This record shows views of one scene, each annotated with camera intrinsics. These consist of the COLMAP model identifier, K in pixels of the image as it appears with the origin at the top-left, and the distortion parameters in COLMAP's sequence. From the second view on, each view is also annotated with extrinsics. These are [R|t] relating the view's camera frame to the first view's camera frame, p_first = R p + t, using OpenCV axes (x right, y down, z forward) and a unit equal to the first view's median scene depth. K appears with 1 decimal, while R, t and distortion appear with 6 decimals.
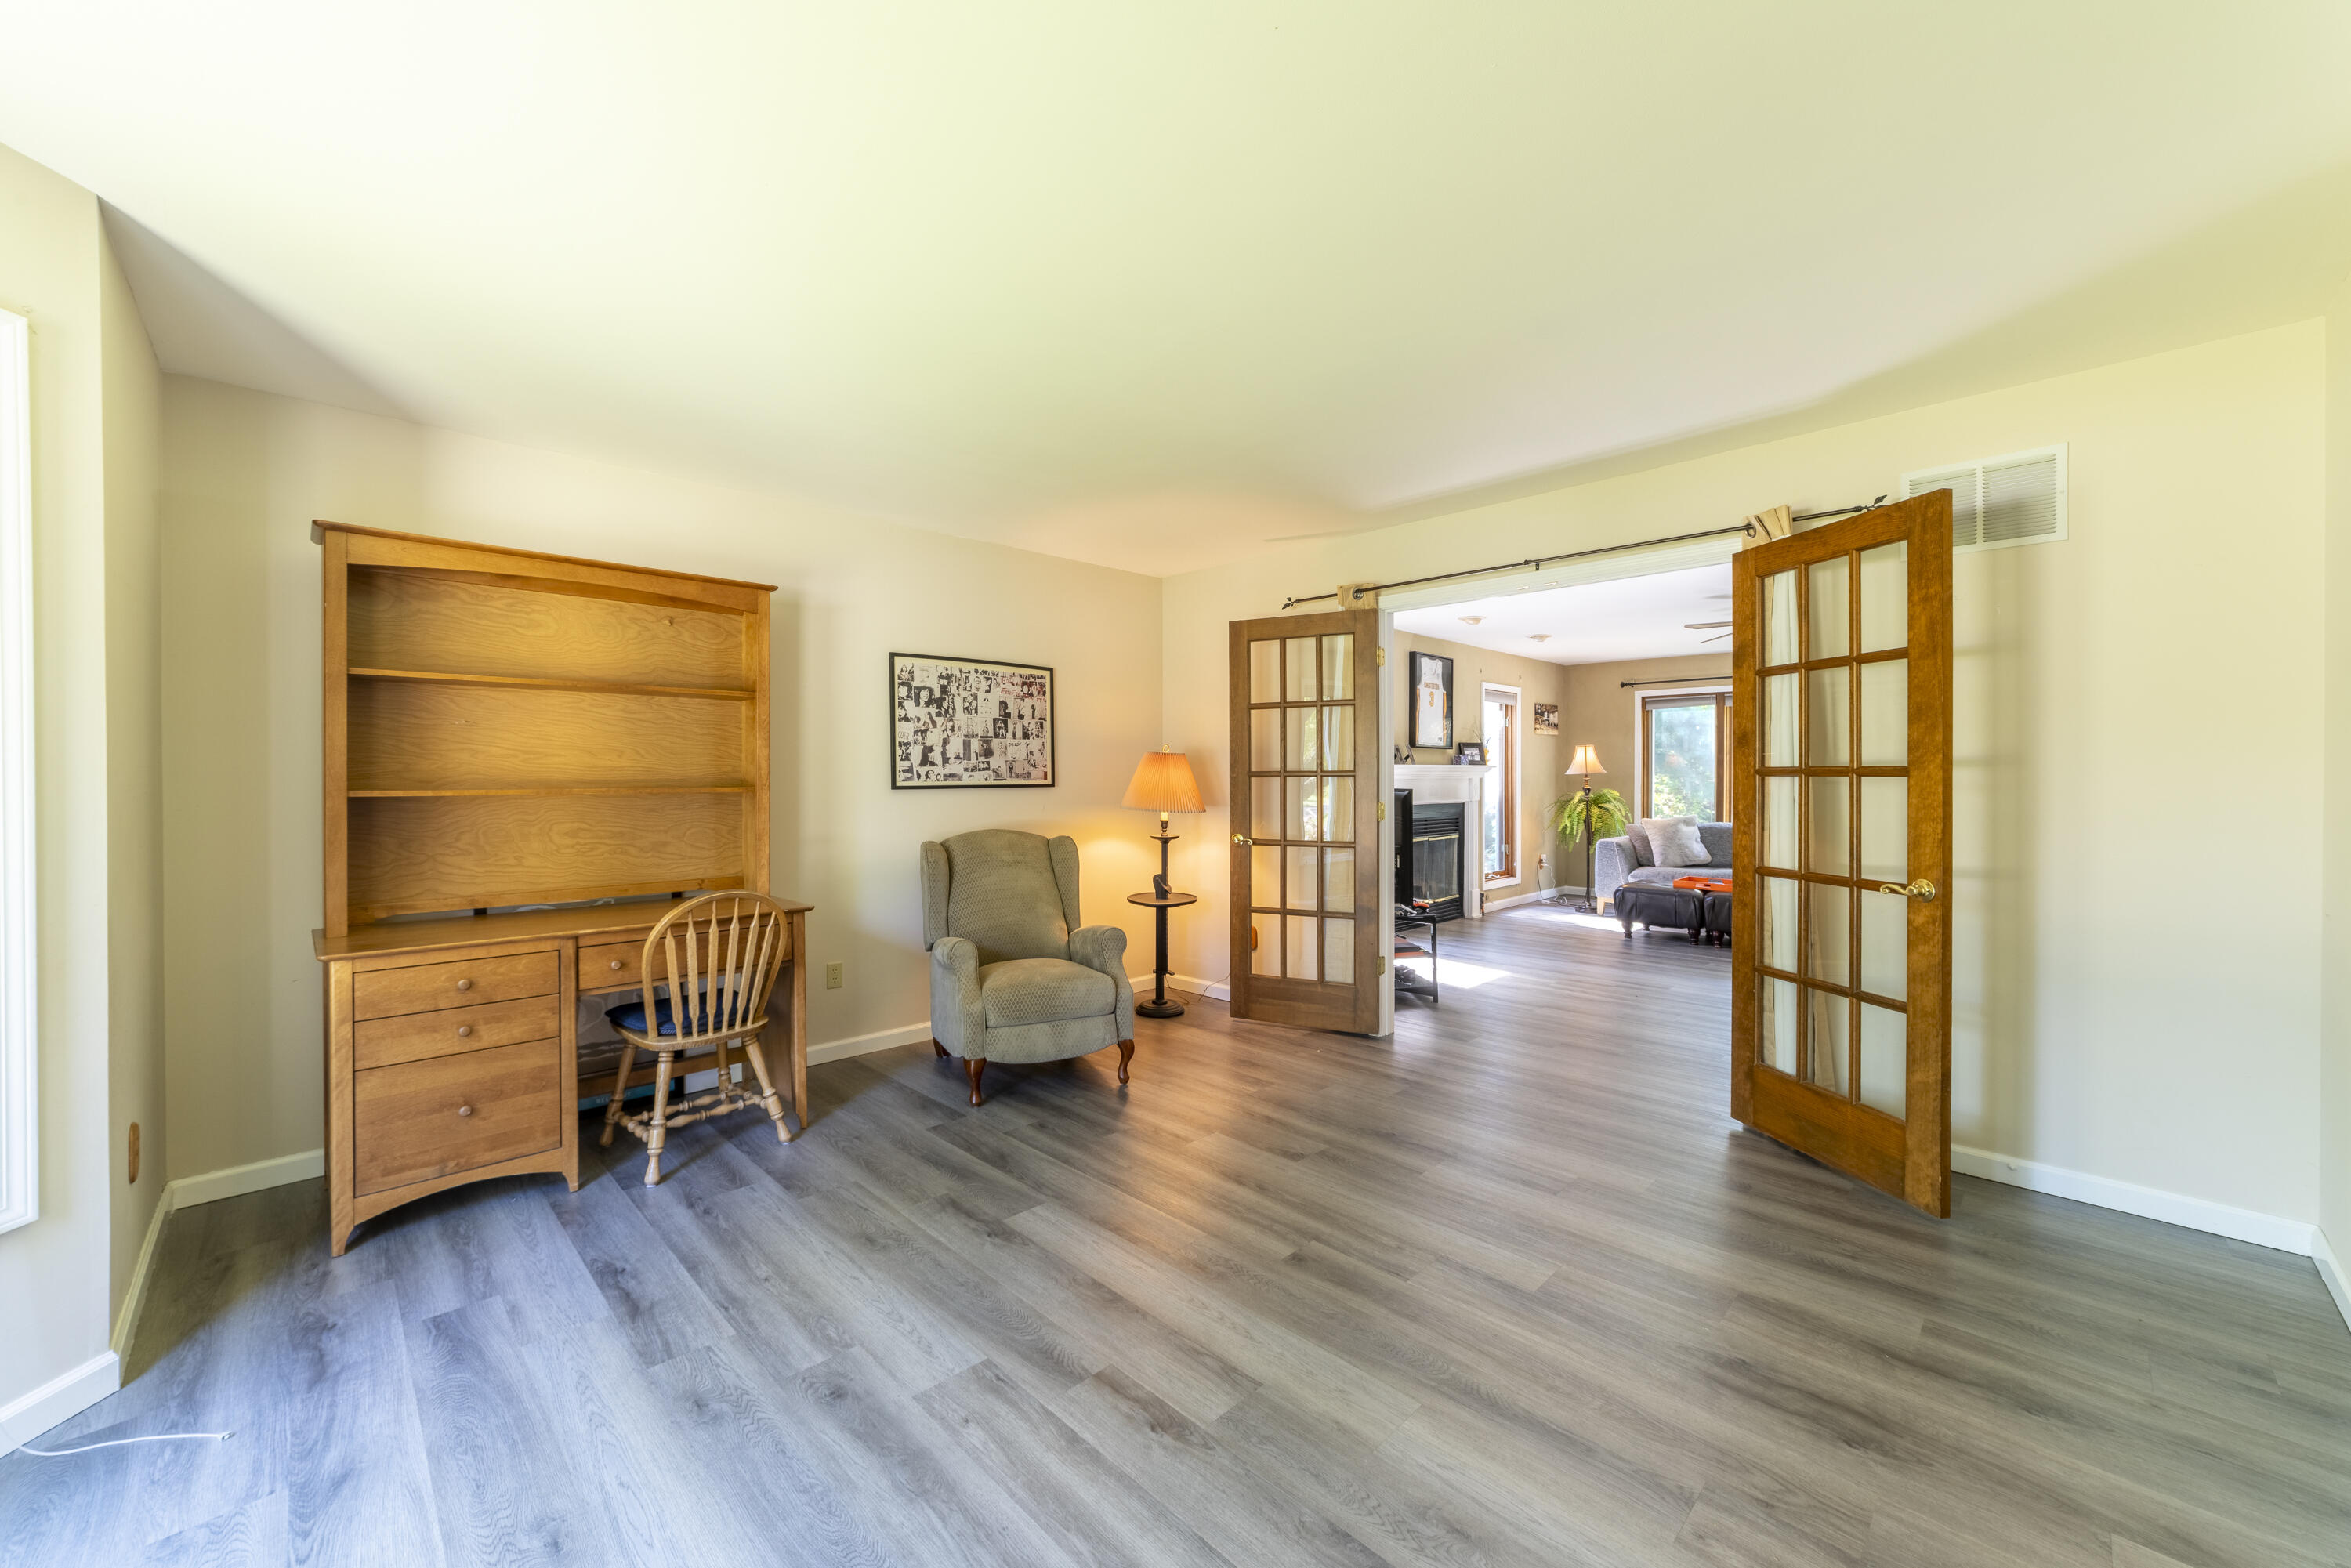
lens RADIAL K [[895.5, 0, 1183.7], [0, 895.5, 774.6], [0, 0, 1]] dist [-0.017239, 0.000794]
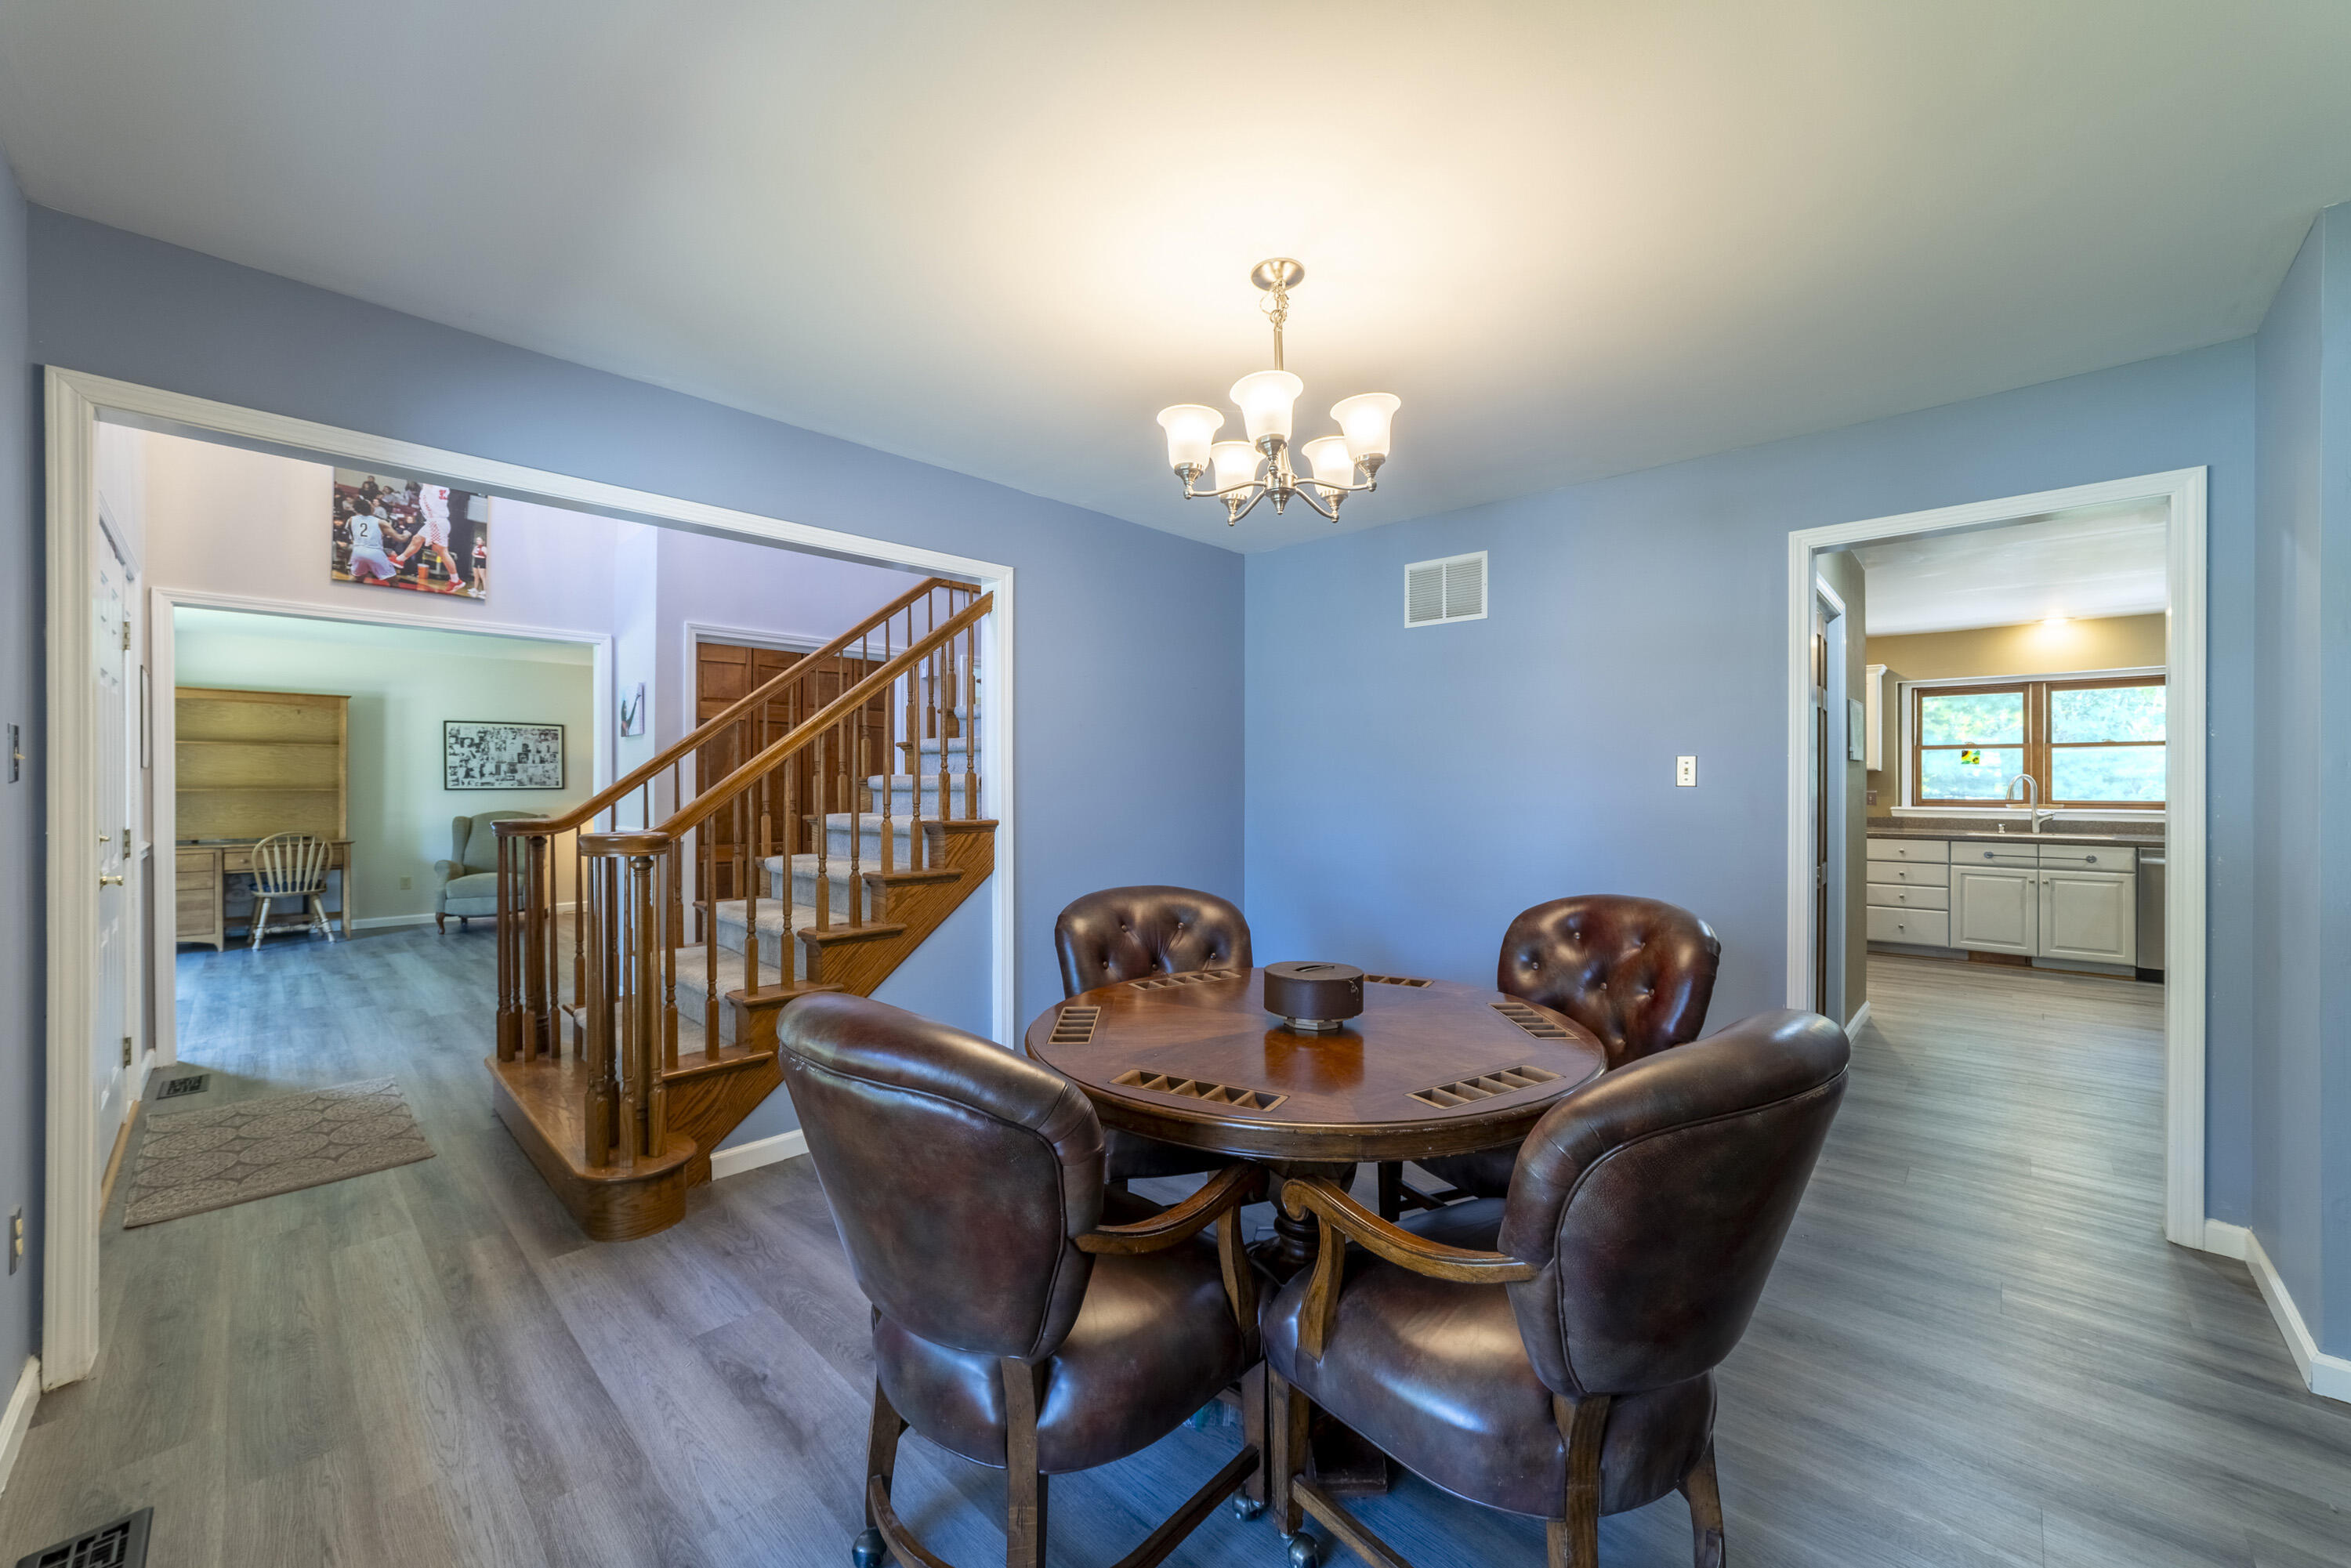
lens RADIAL K [[895.5, 0, 1199.8], [0, 895.5, 769.6], [0, 0, 1]] dist [-0.017239, 0.000794]
pose [[0.999081, 0.003228, 0.042734, 1.232136], [-0.002589, 0.999884, -0.014986, -0.003870], [-0.042777, 0.014862, 0.998974, -0.997452]]
